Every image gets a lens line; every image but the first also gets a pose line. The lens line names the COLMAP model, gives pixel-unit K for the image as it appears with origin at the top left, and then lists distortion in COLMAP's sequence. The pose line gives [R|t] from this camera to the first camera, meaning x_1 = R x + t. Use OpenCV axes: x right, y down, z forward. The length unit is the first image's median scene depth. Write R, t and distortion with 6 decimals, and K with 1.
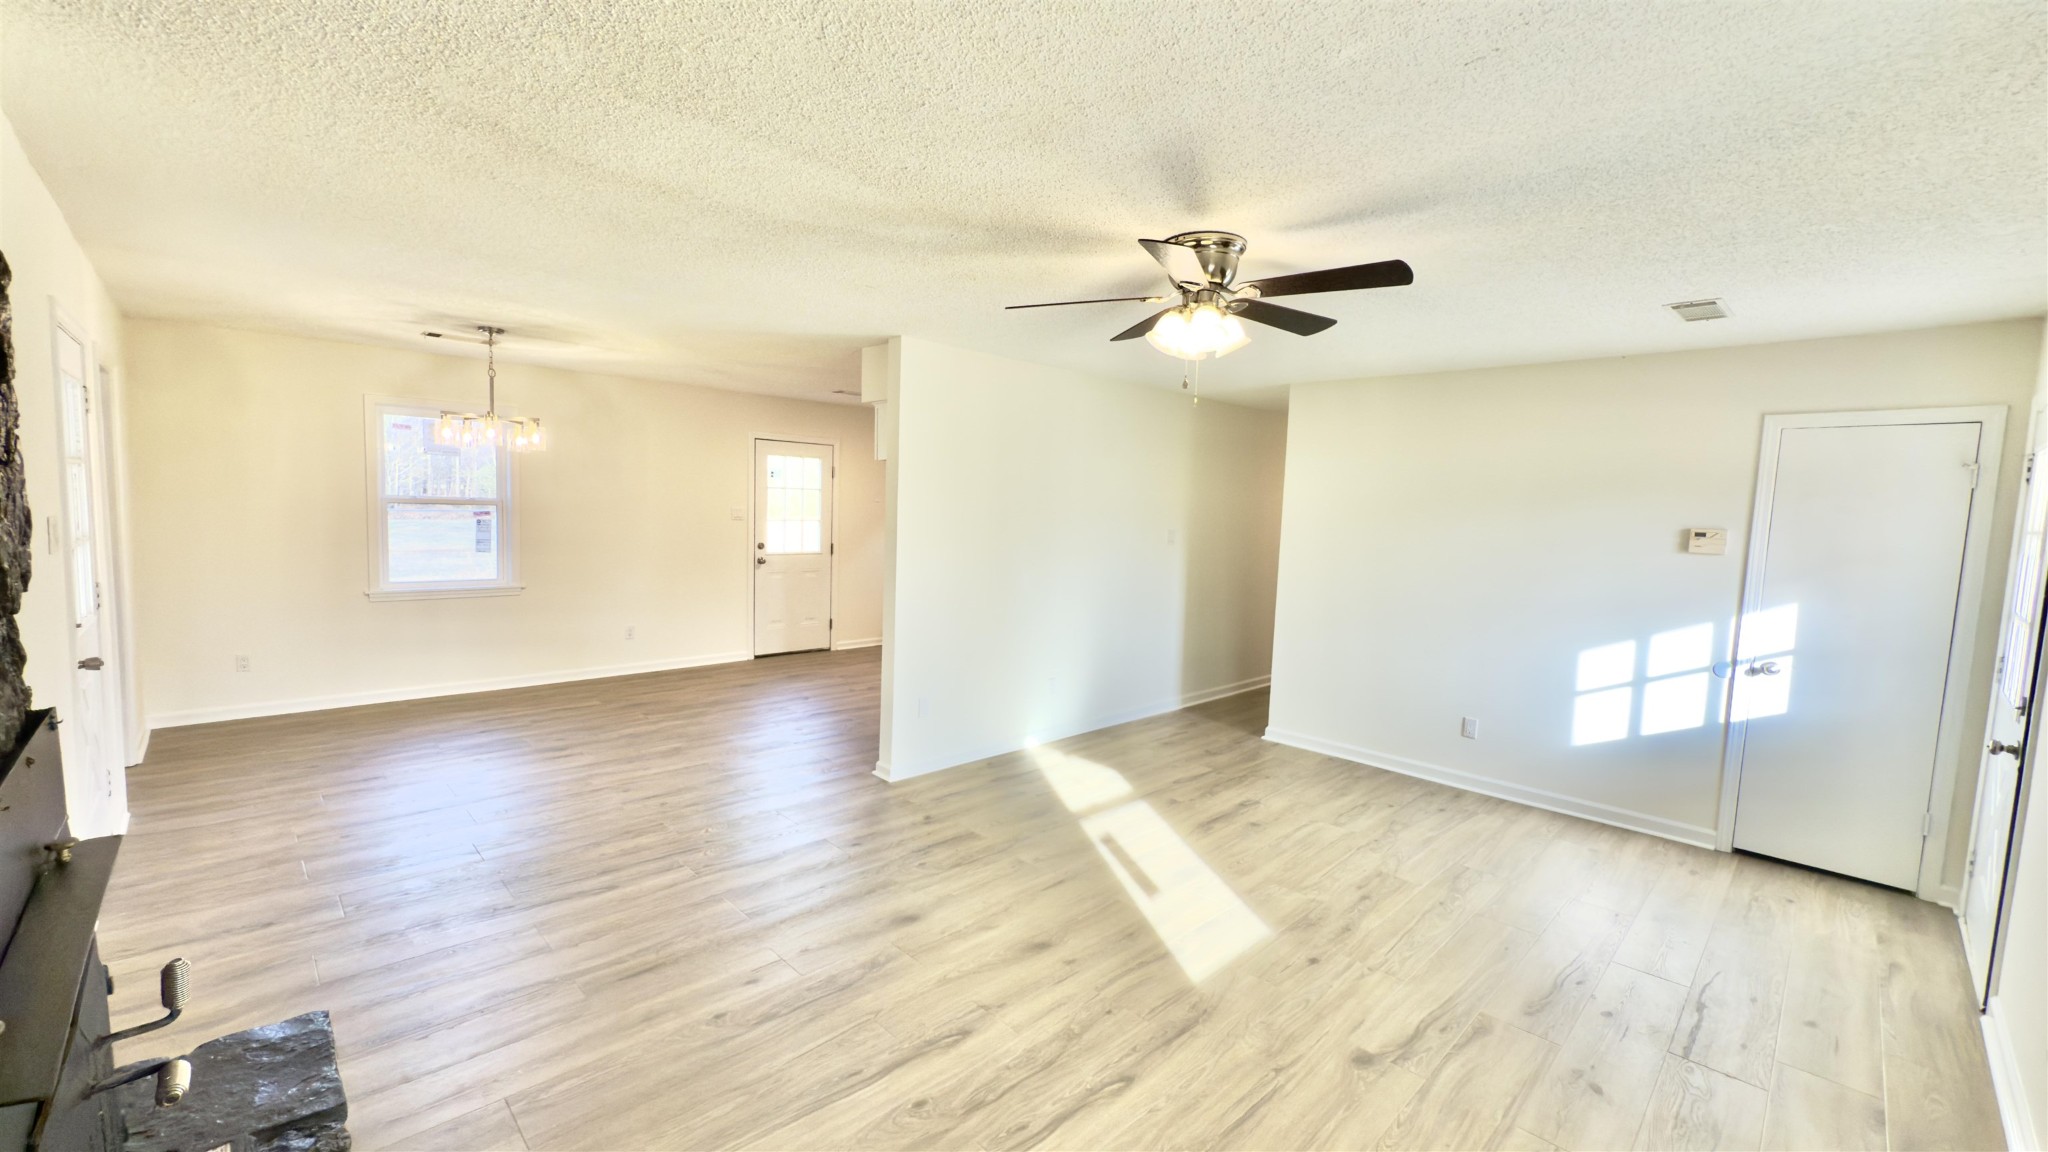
lens RADIAL K [[818.9, 0, 1021.9], [0, 818.9, 573.5], [0, 0, 1]] dist [0.002022, 0.000332]
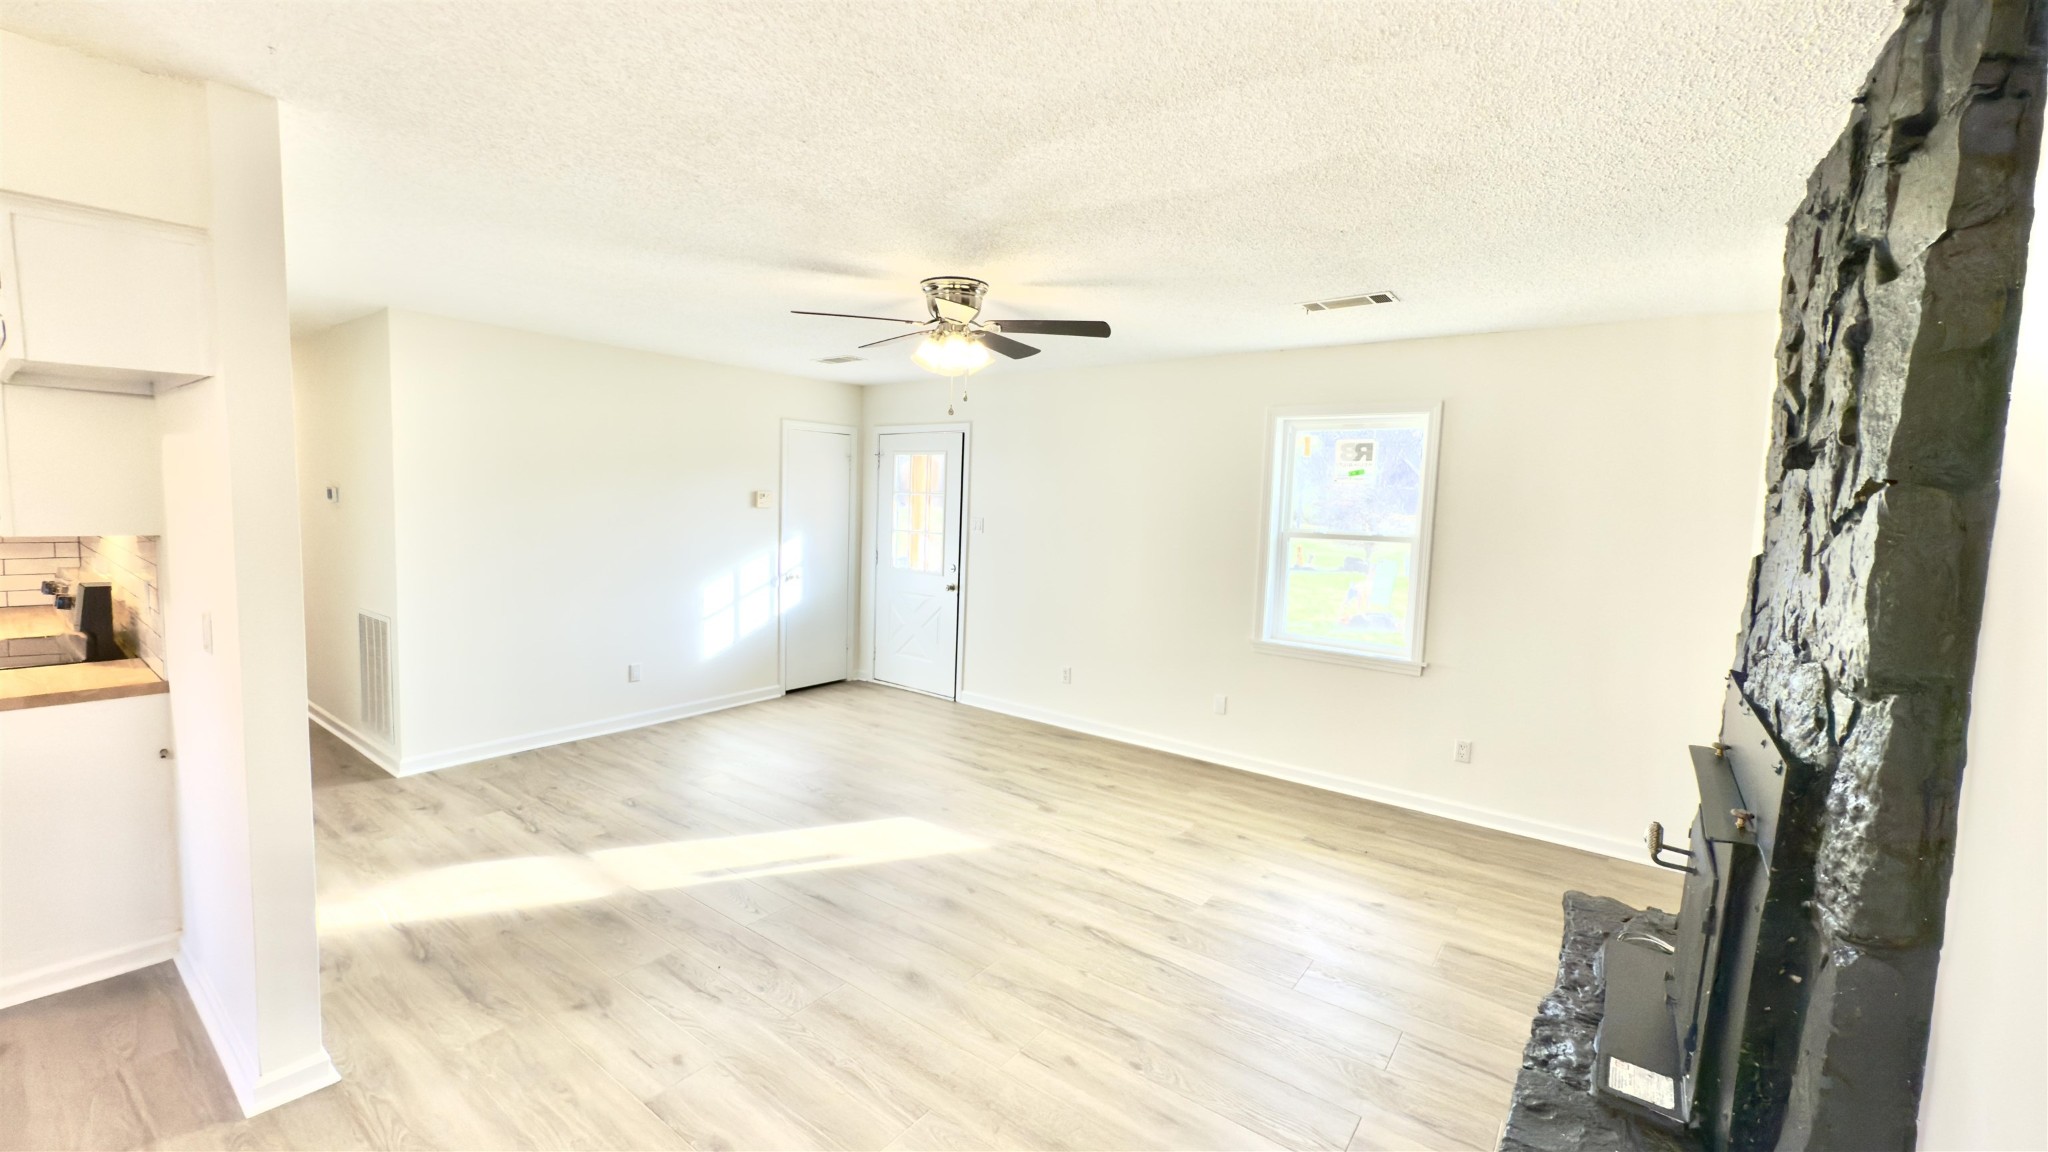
lens RADIAL K [[818.9, 0, 1021.9], [0, 818.9, 573.5], [0, 0, 1]] dist [0.002022, 0.000332]
pose [[-0.148073, -0.130382, 0.980344, -0.739028], [0.045628, 0.989315, 0.138467, -0.092263], [-0.987923, 0.065234, -0.140542, 0.758615]]
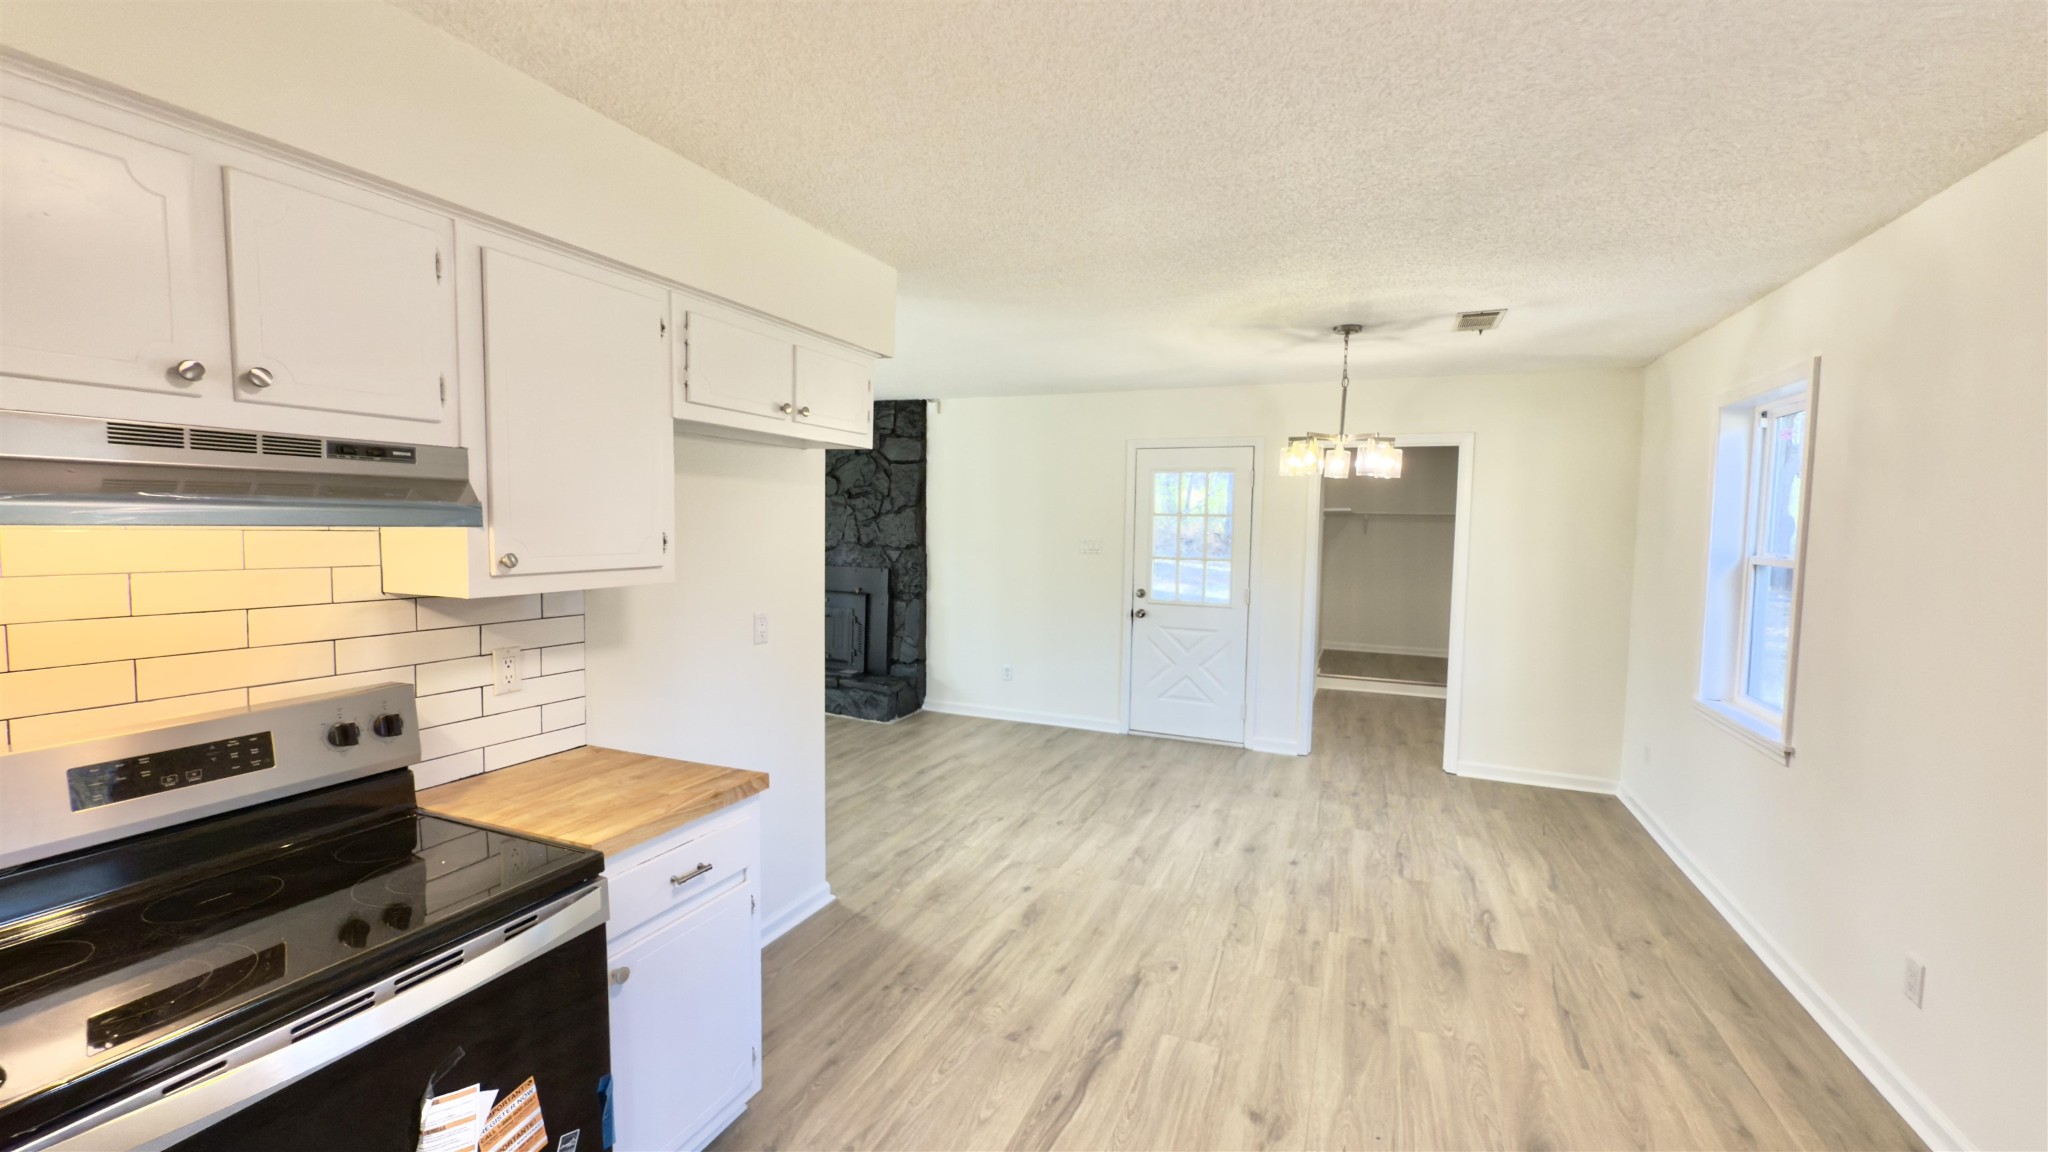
lens RADIAL K [[818.9, 0, 1021.9], [0, 818.9, 573.5], [0, 0, 1]] dist [0.002022, 0.000332]
pose [[-0.922849, -0.026861, -0.384224, -0.060679], [-0.083397, 0.987835, 0.131249, -0.166175], [0.376024, 0.153166, -0.913863, 1.968994]]
